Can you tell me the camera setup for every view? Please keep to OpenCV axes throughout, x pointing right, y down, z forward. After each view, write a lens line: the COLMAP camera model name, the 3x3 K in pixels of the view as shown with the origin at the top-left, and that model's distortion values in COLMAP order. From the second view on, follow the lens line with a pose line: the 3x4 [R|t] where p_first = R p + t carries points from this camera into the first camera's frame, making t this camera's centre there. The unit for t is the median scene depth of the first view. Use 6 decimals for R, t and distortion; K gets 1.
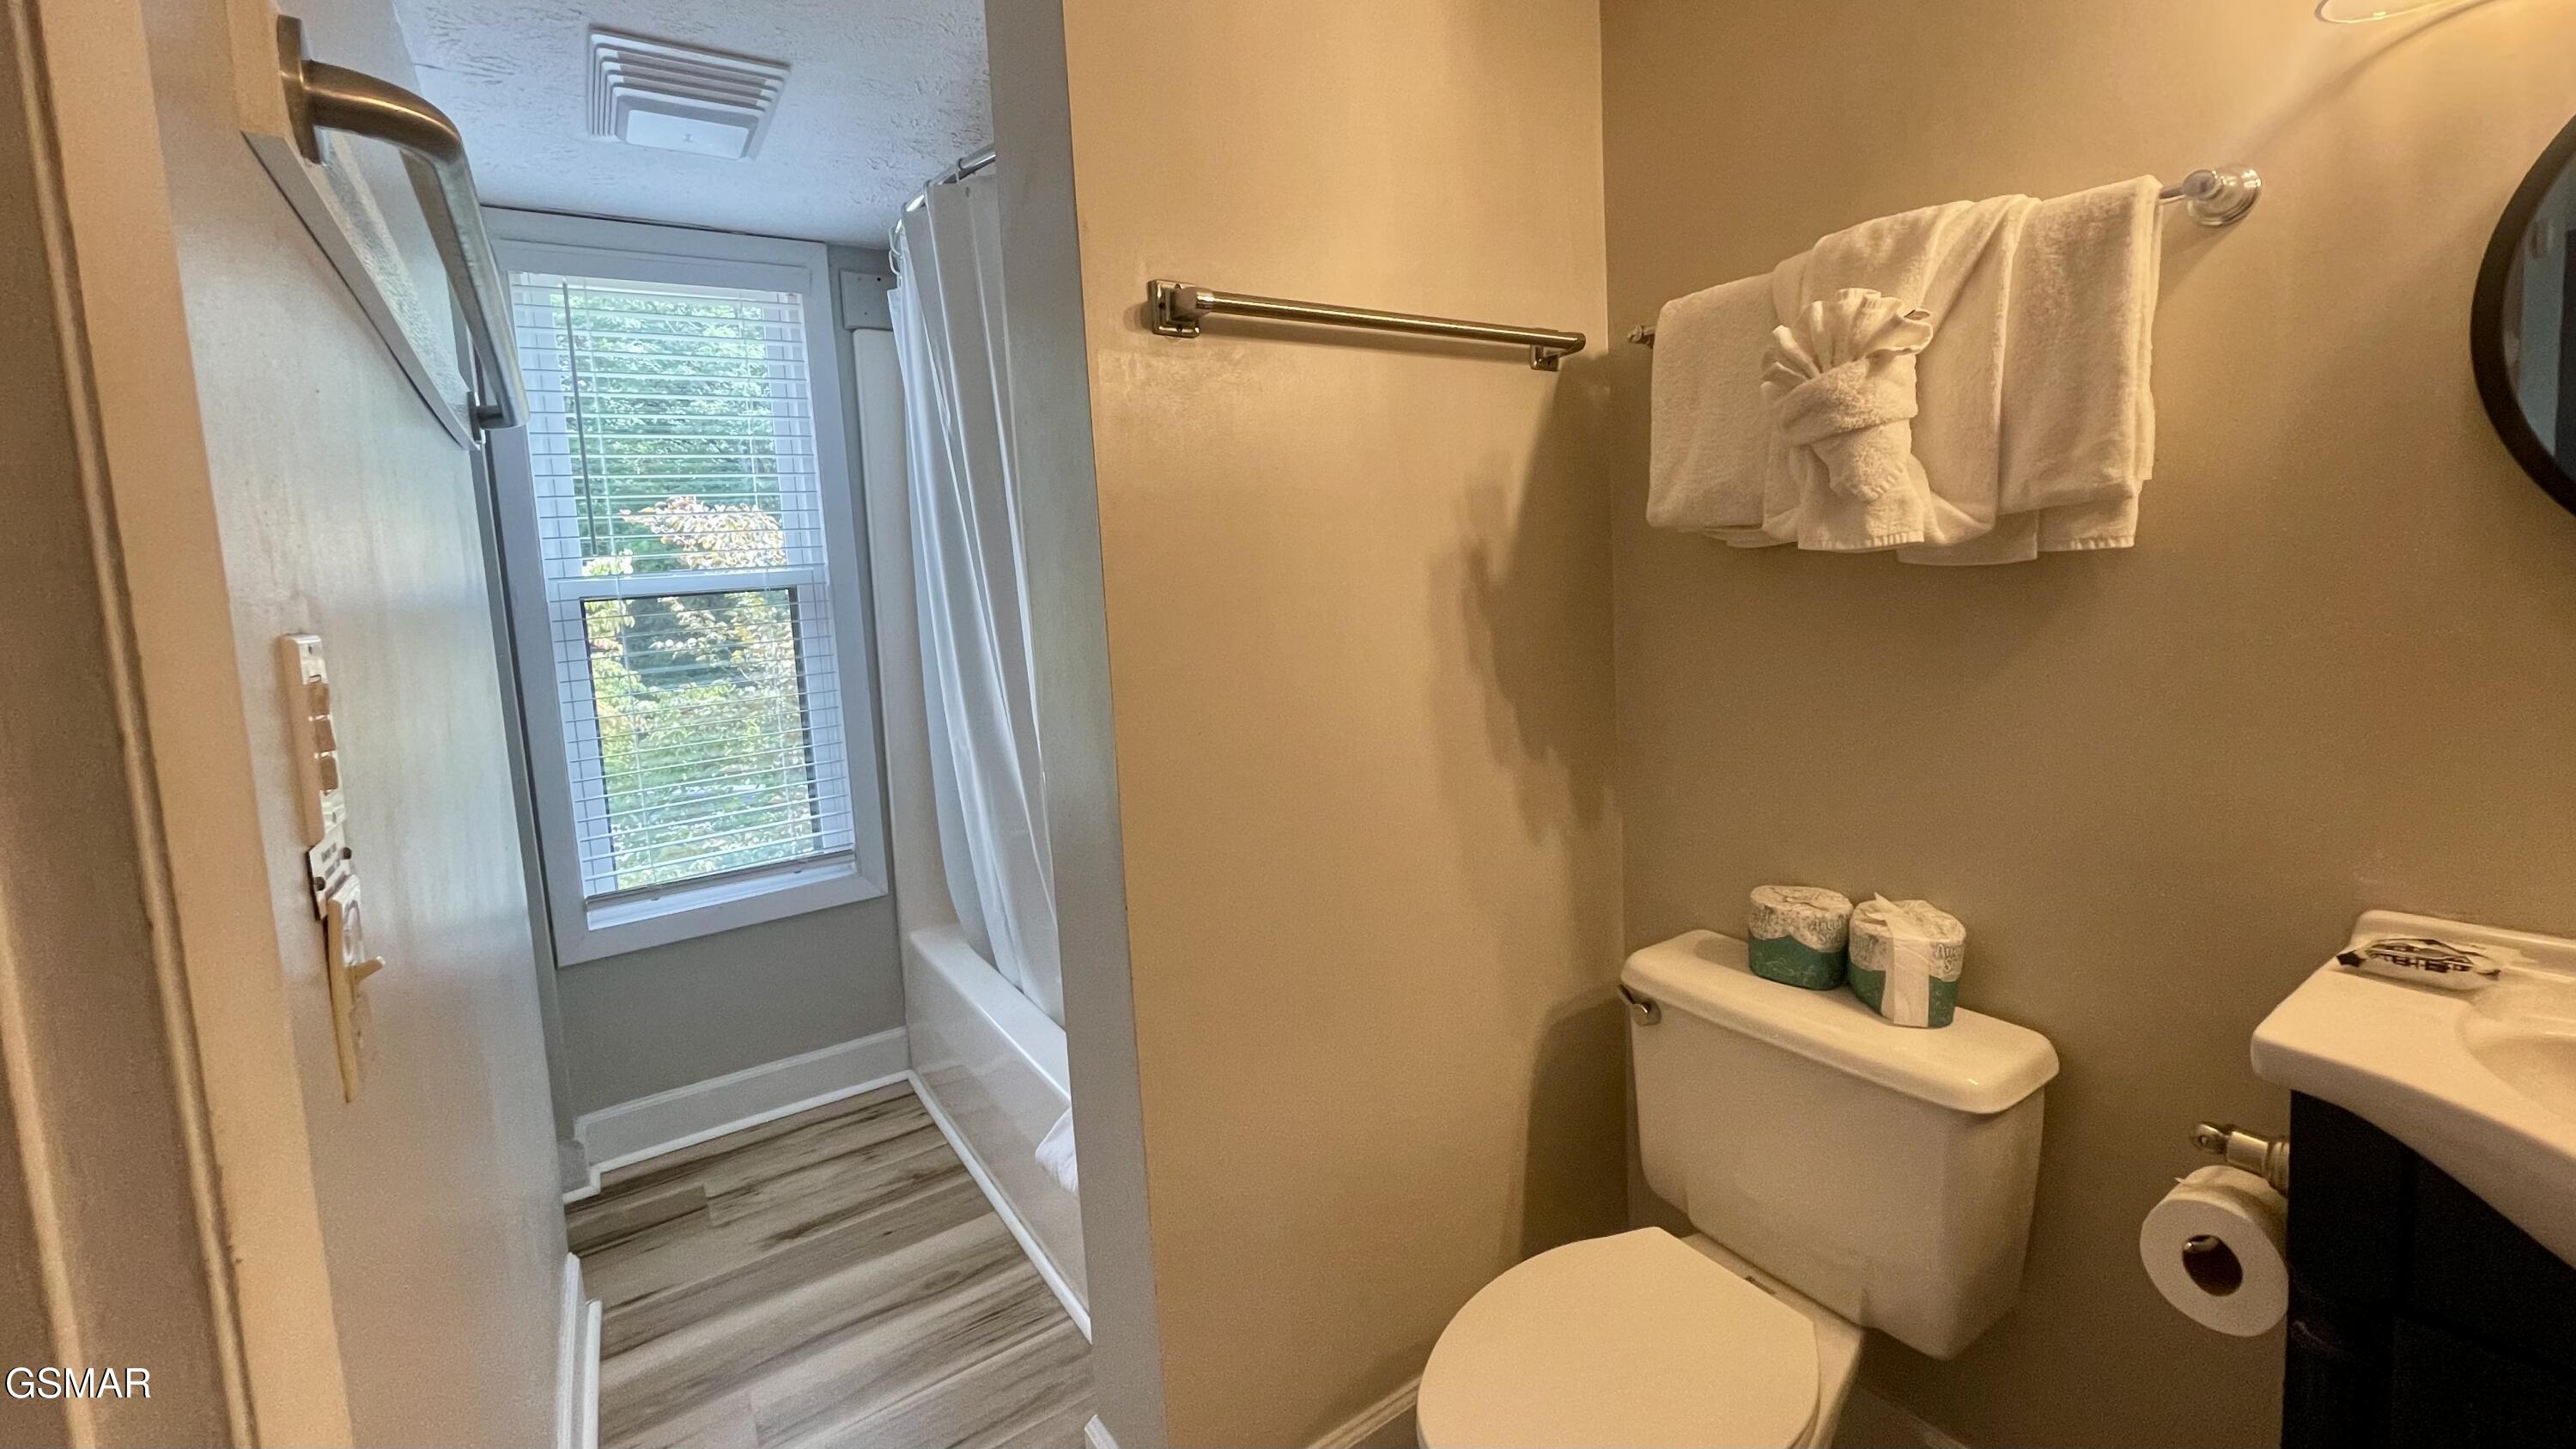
lens RADIAL K [[1051.3, 0, 1288.0], [0, 1051.3, 667.6], [0, 0, 1]] dist [-0.008383, 0.000110]
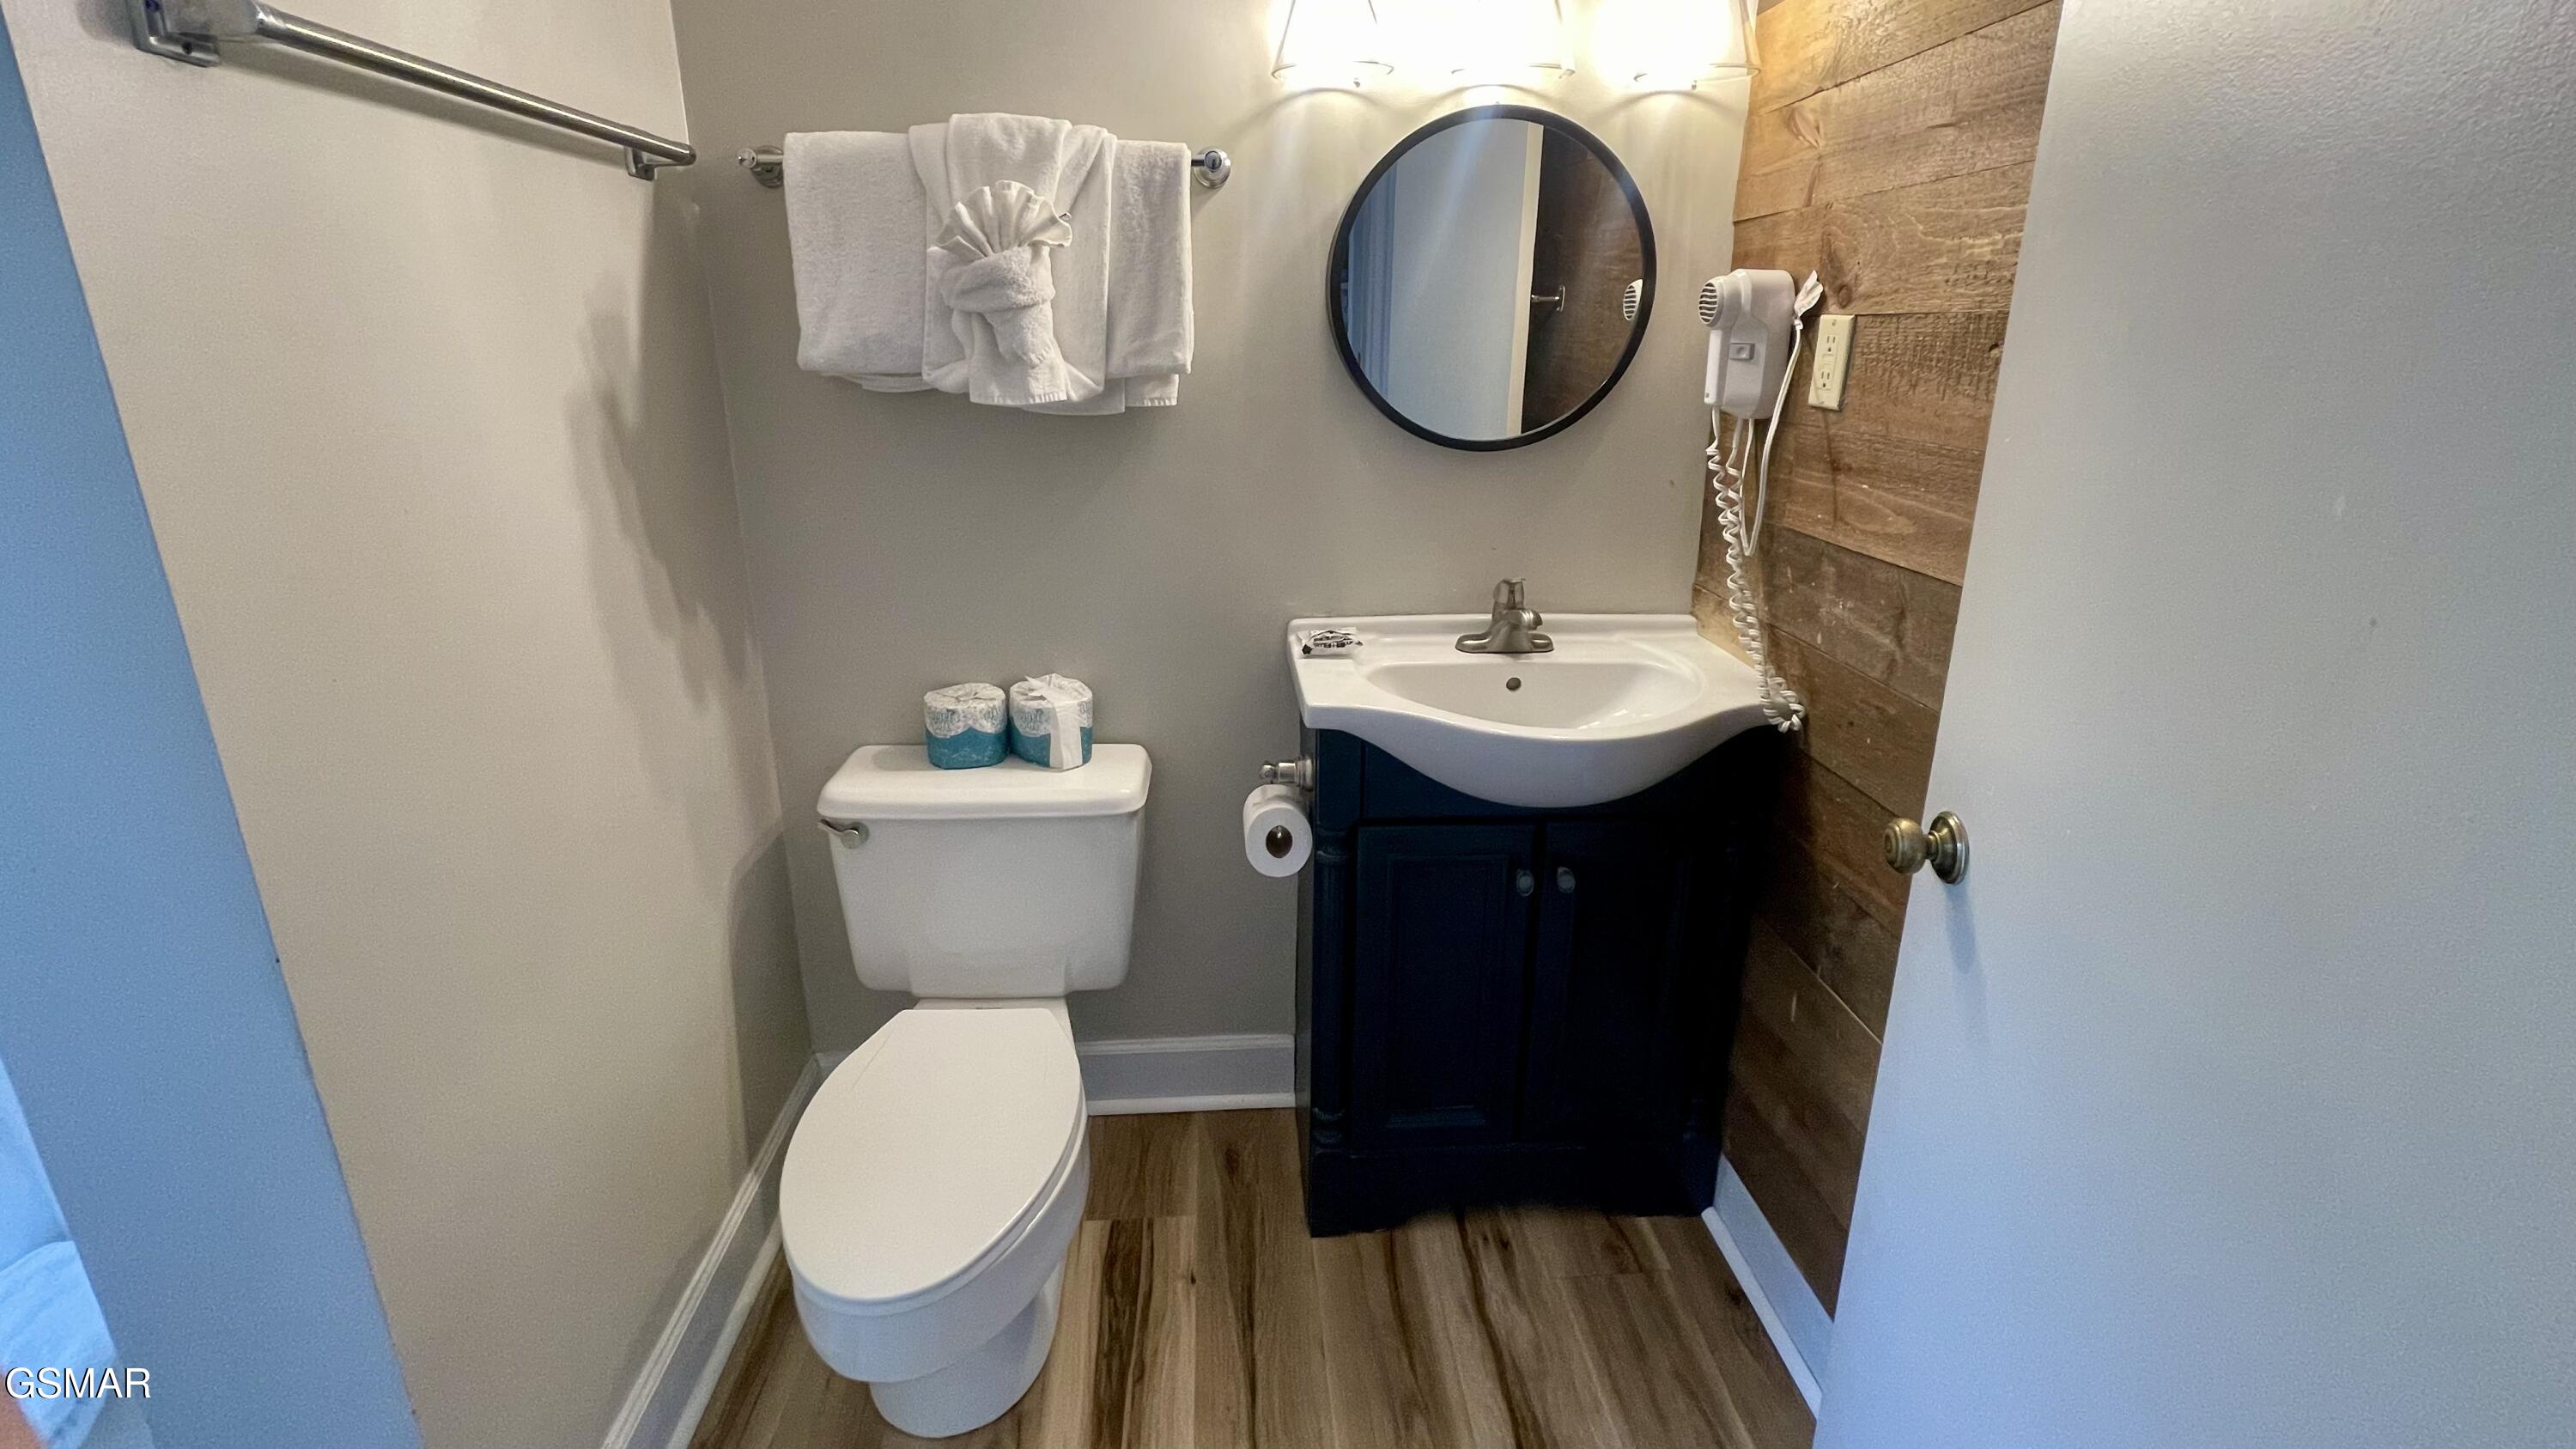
lens RADIAL K [[1046.2, 0, 1286.6], [0, 1046.2, 616.0], [0, 0, 1]] dist [-0.000023, -0.000116]
pose [[0.494562, -0.182822, 0.849697, -0.369780], [0.048596, 0.981914, 0.182985, -0.077599], [-0.867783, -0.049205, 0.494502, 0.119971]]
